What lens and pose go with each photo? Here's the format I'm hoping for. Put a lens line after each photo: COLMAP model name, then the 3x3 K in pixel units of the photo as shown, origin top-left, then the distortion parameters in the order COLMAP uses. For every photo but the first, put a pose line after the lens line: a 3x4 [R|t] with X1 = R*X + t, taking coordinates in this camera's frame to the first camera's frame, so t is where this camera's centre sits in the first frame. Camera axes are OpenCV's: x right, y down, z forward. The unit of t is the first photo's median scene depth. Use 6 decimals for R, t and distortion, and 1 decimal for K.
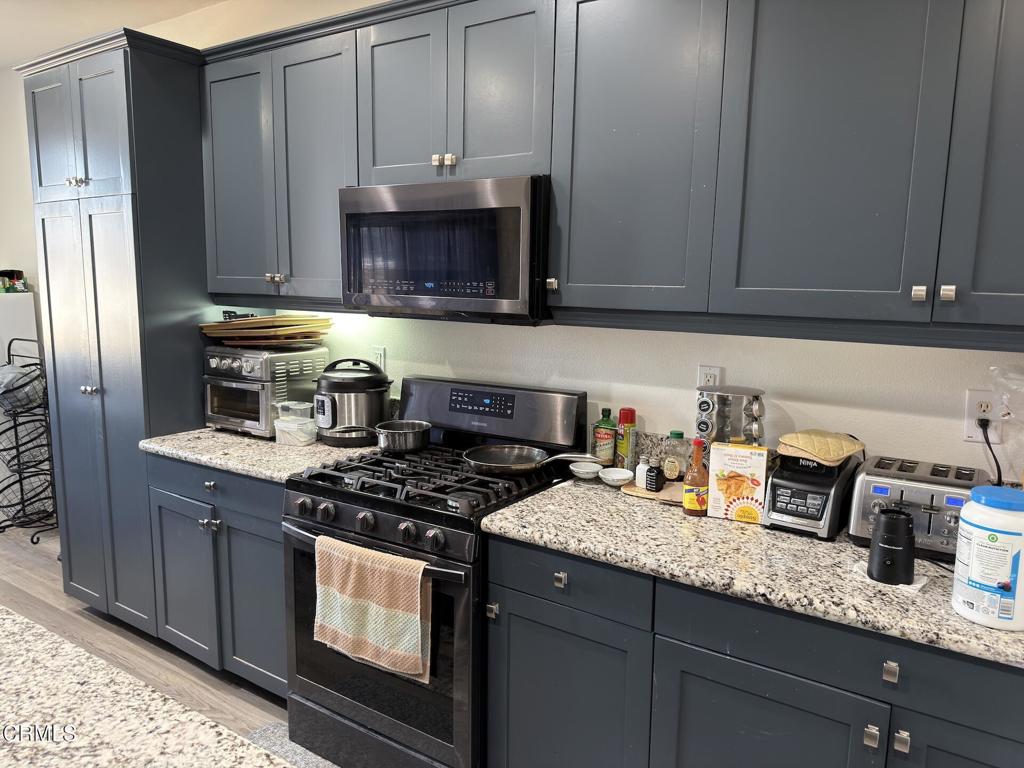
lens RADIAL K [[722.8, 0, 515.3], [0, 722.8, 385.2], [0, 0, 1]] dist [0.069101, -0.092603]
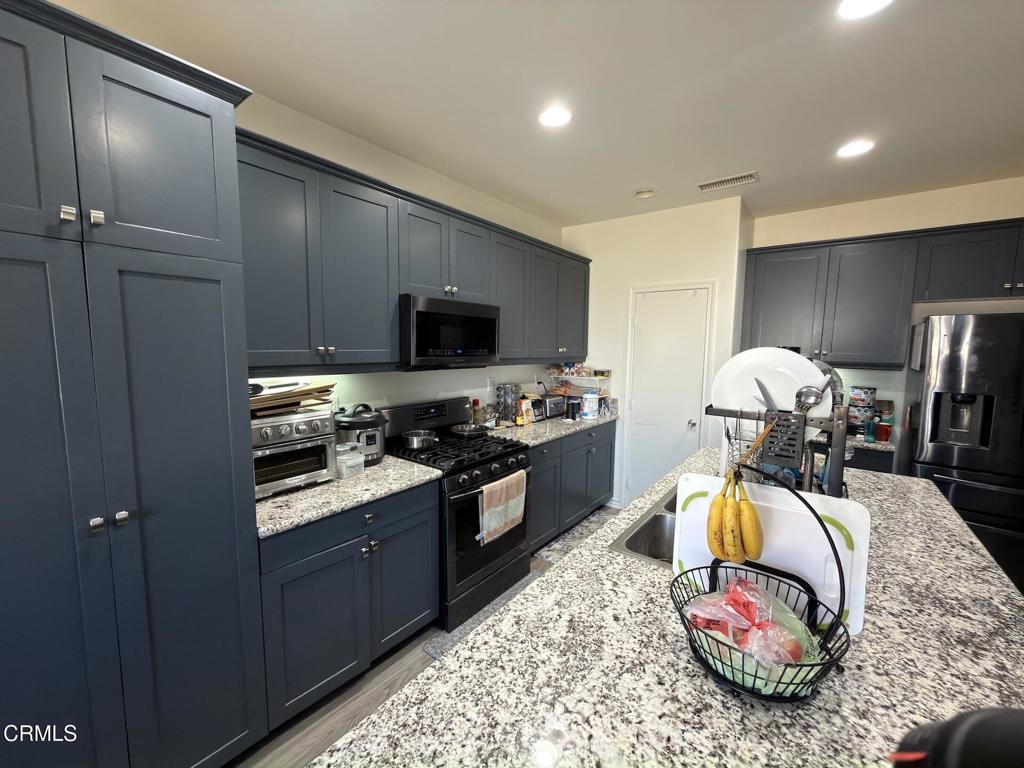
lens RADIAL K [[409.2, 0, 510.9], [0, 409.2, 384.7], [0, 0, 1]] dist [-0.001759, 0.000506]
pose [[0.079278, -0.112583, 0.990475, -1.311373], [0.133711, 0.985824, 0.101352, -0.153901], [-0.987844, 0.124402, 0.093207, 0.820650]]
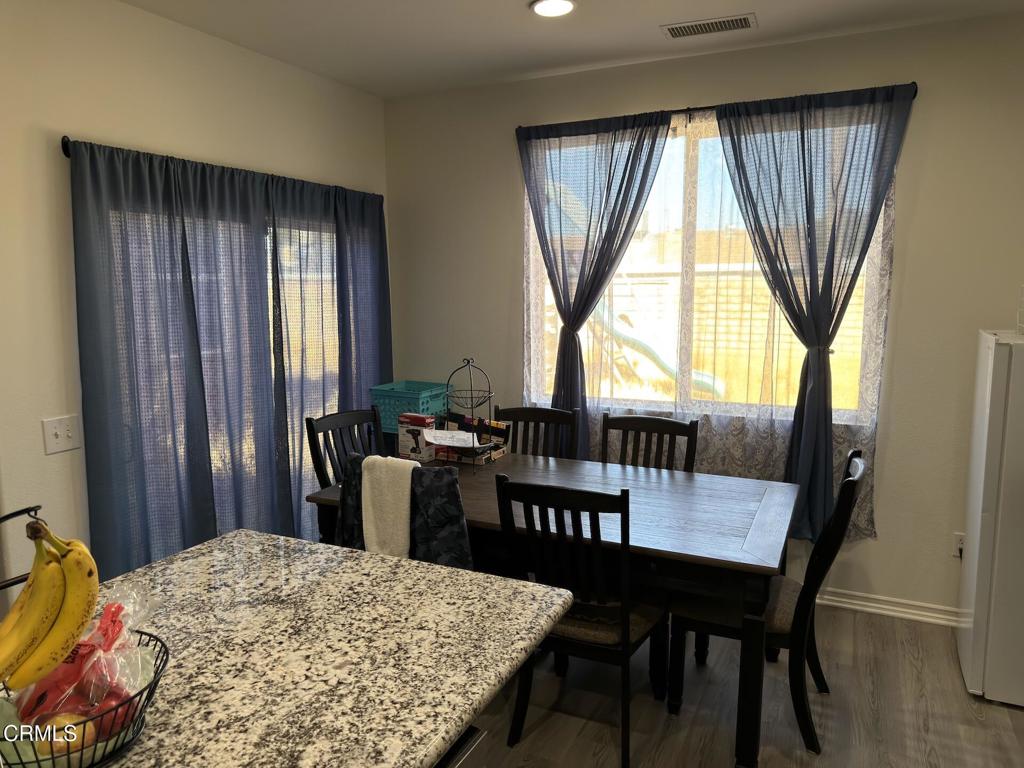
lens RADIAL K [[722.8, 0, 505.9], [0, 722.8, 383.7], [0, 0, 1]] dist [0.069101, -0.092603]
pose [[0.133437, 0.125482, -0.983081, -0.389074], [-0.136349, 0.984844, 0.107200, -0.181028], [0.981633, 0.119737, 0.148524, 0.868663]]
